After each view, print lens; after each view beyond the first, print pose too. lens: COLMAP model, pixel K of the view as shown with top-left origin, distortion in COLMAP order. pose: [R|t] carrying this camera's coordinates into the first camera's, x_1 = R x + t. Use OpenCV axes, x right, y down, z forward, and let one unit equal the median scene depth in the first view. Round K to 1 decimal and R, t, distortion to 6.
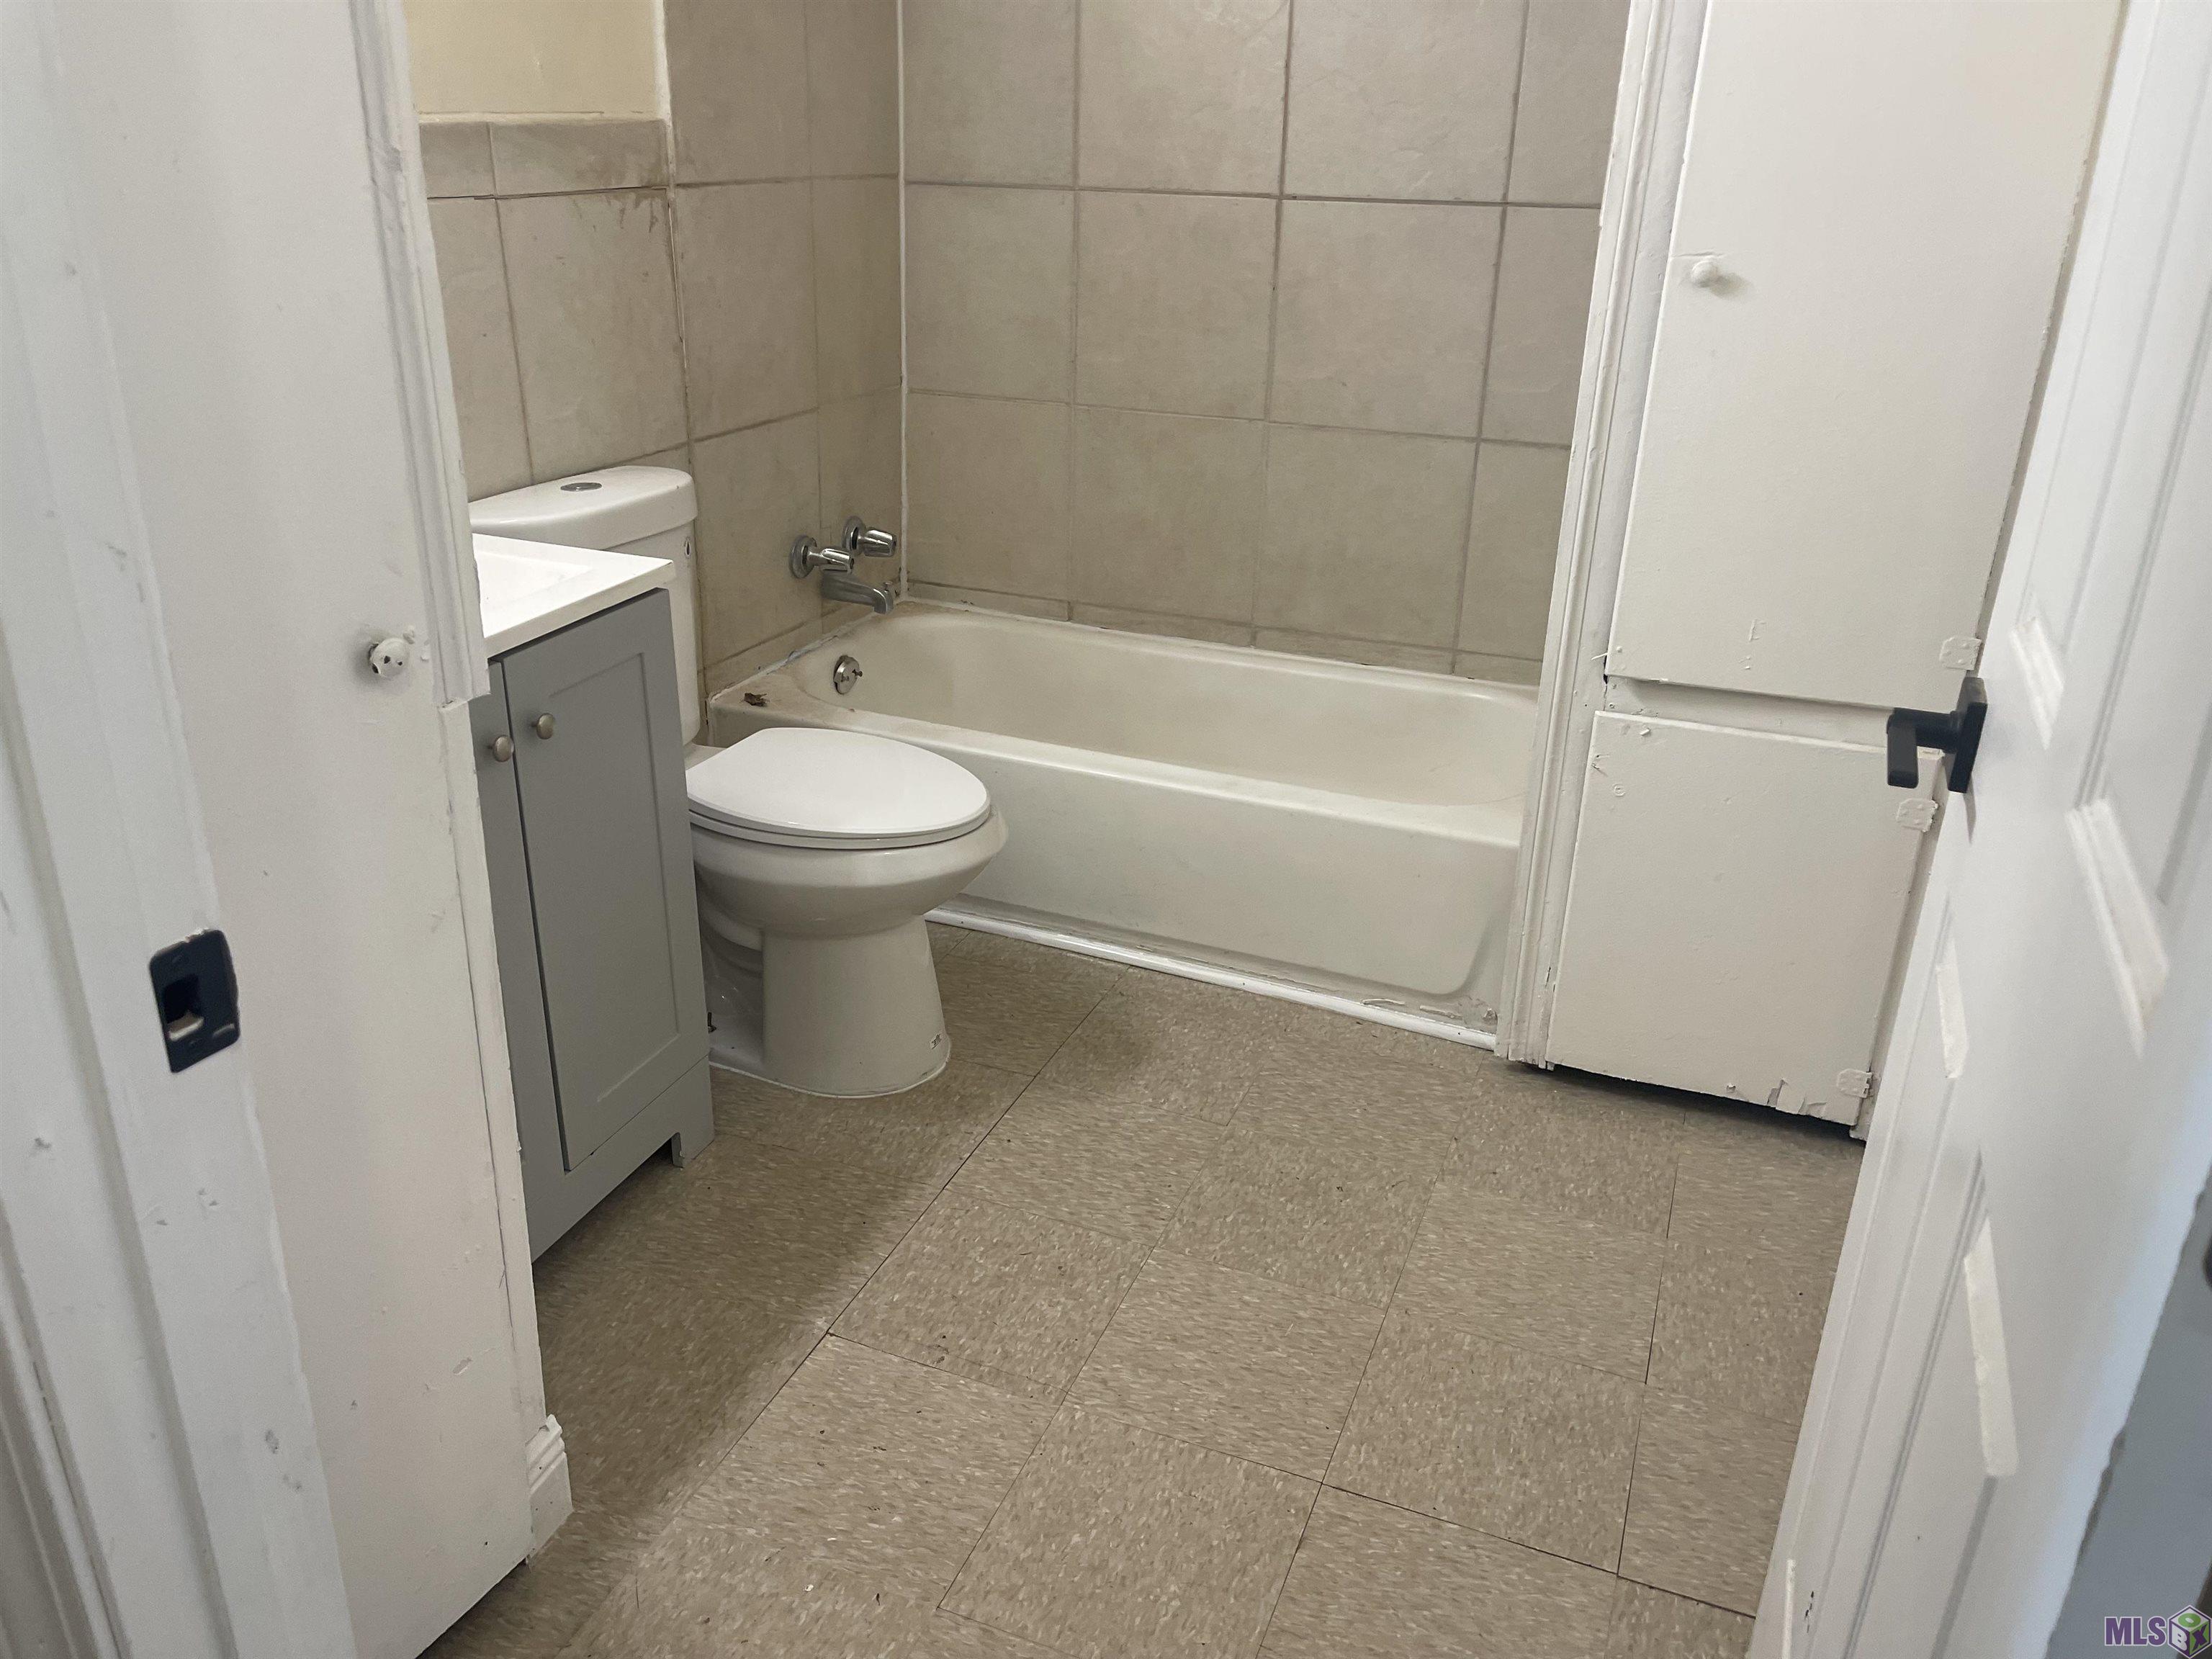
lens RADIAL K [[1625.4, 0, 1106.0], [0, 1625.4, 829.5], [0, 0, 1]] dist [0.061587, -0.064756]
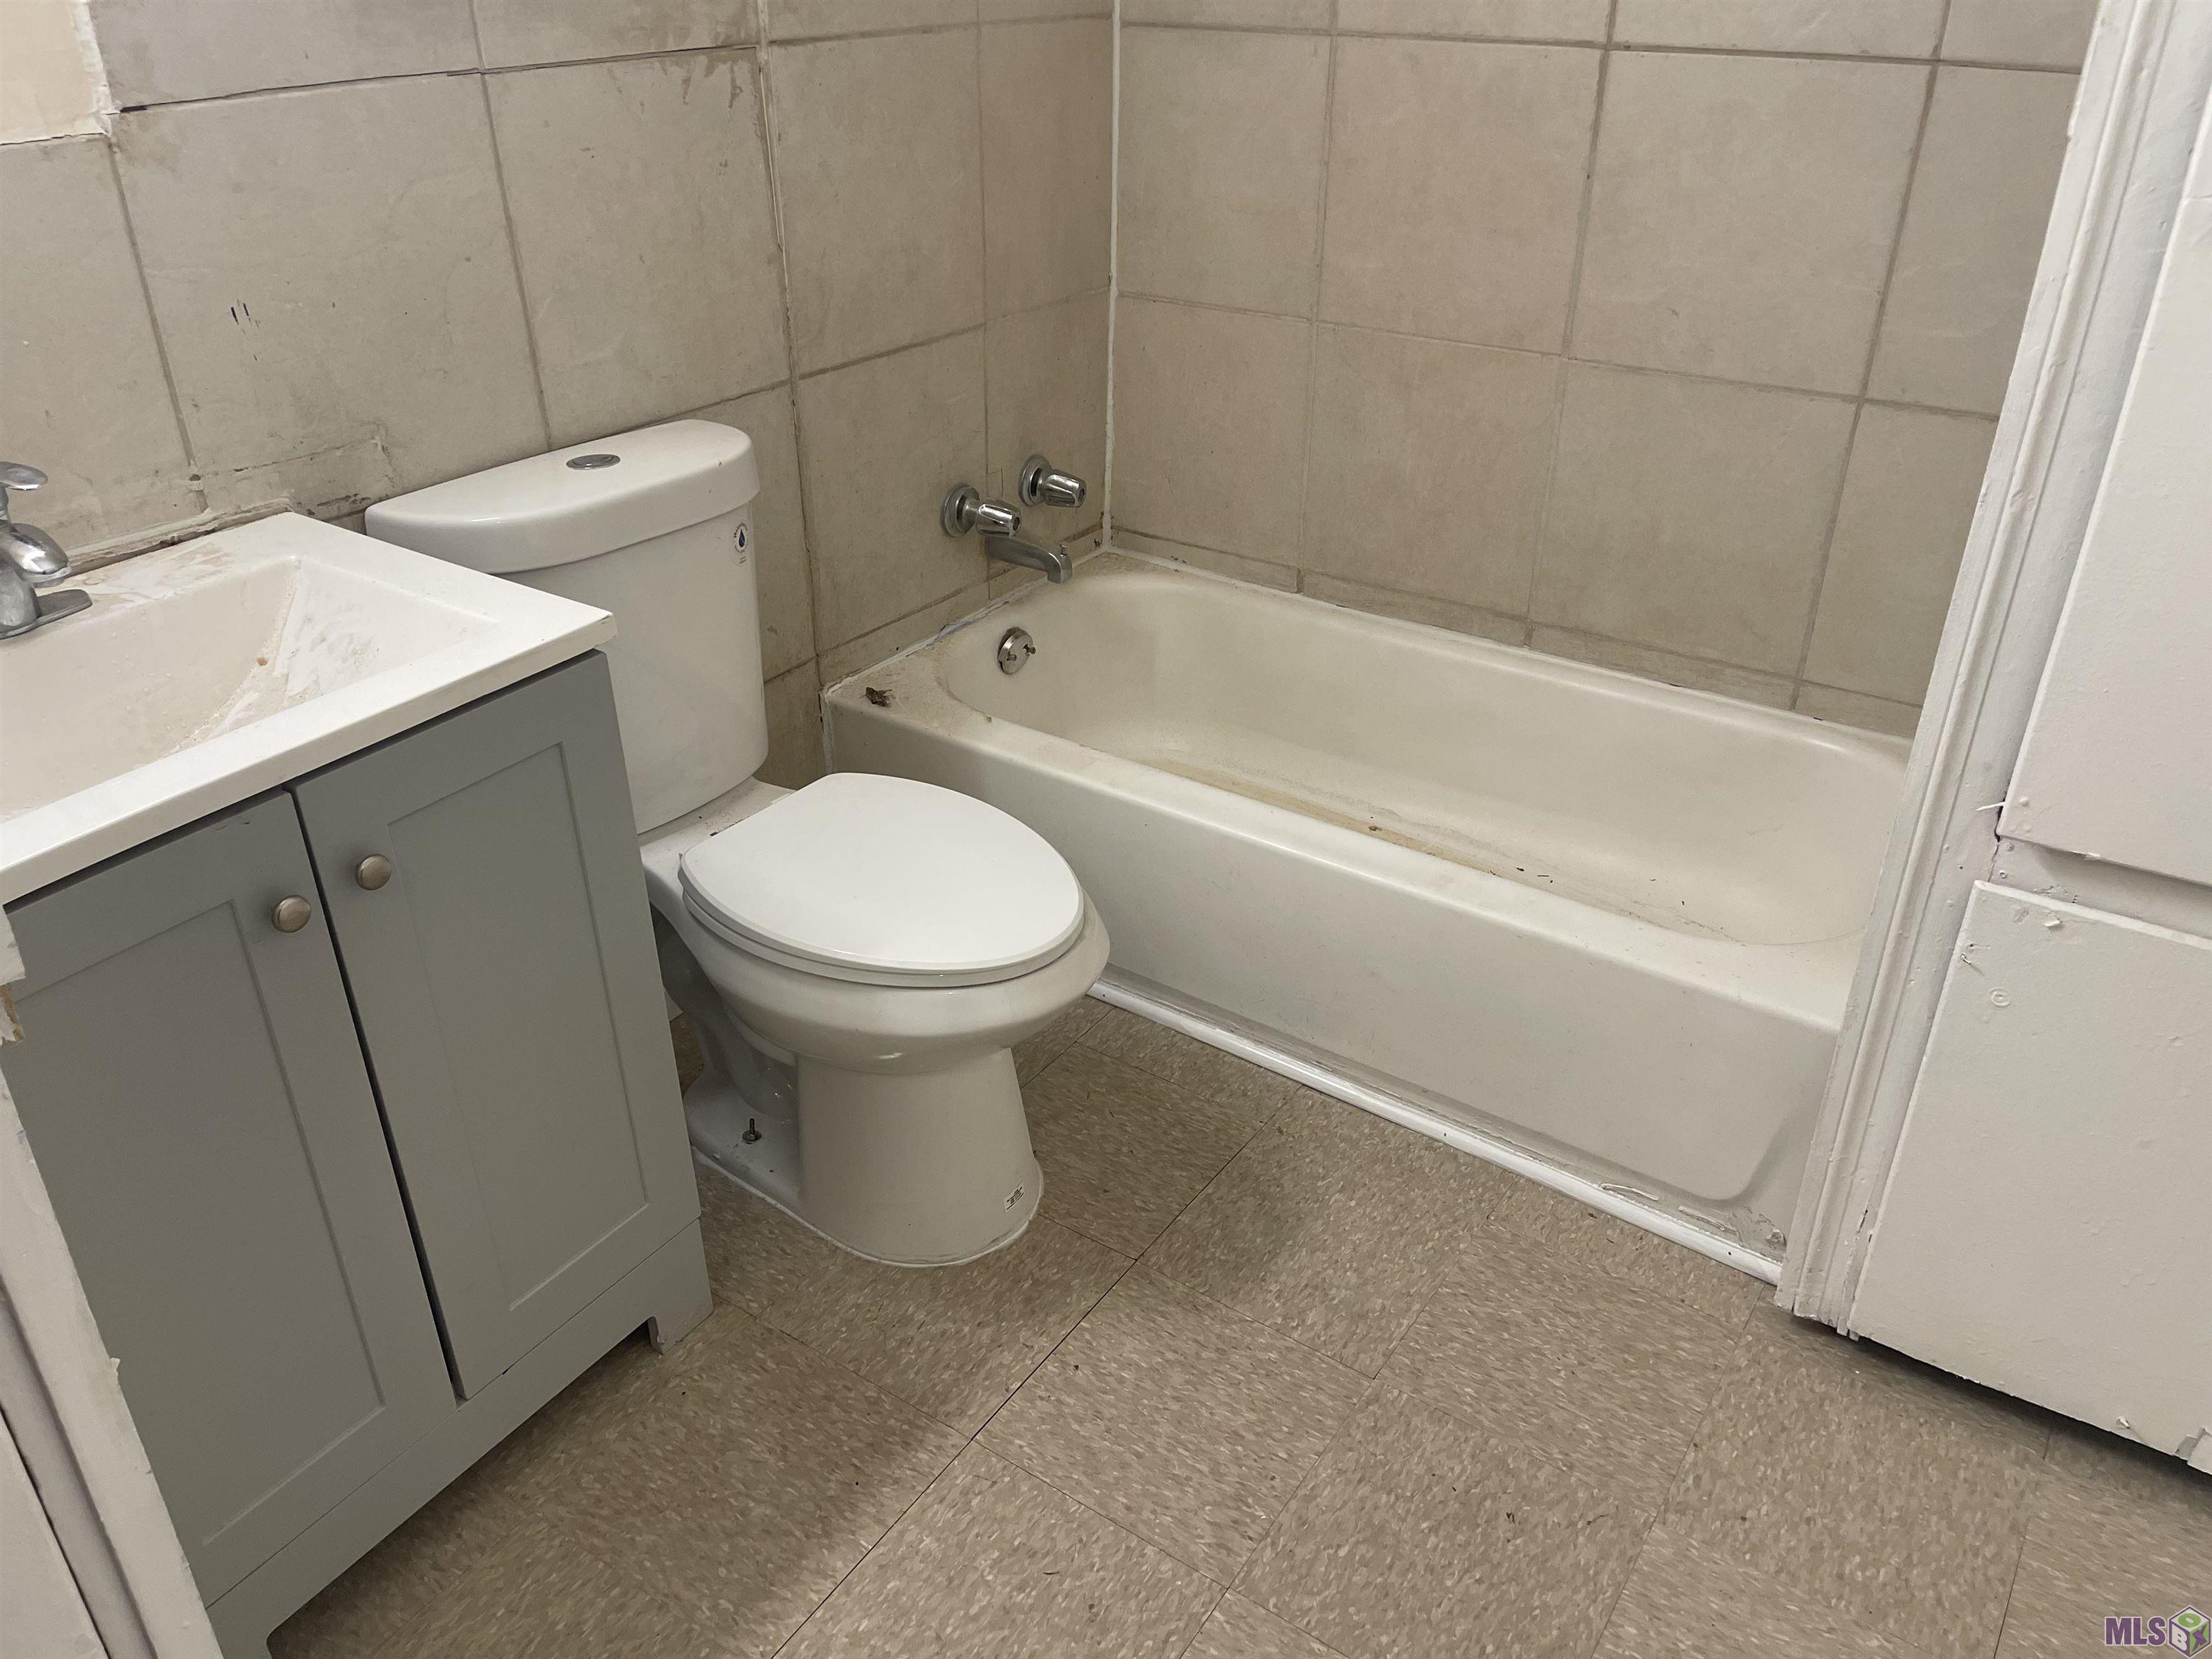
lens RADIAL K [[1634.7, 0, 1150.8], [0, 1634.7, 829.7], [0, 0, 1]] dist [0.058512, -0.066789]
pose [[0.979907, 0.085522, -0.180190, 0.080762], [-0.066962, 0.992035, 0.106687, -0.125075], [0.187879, -0.092477, 0.977829, 0.253120]]
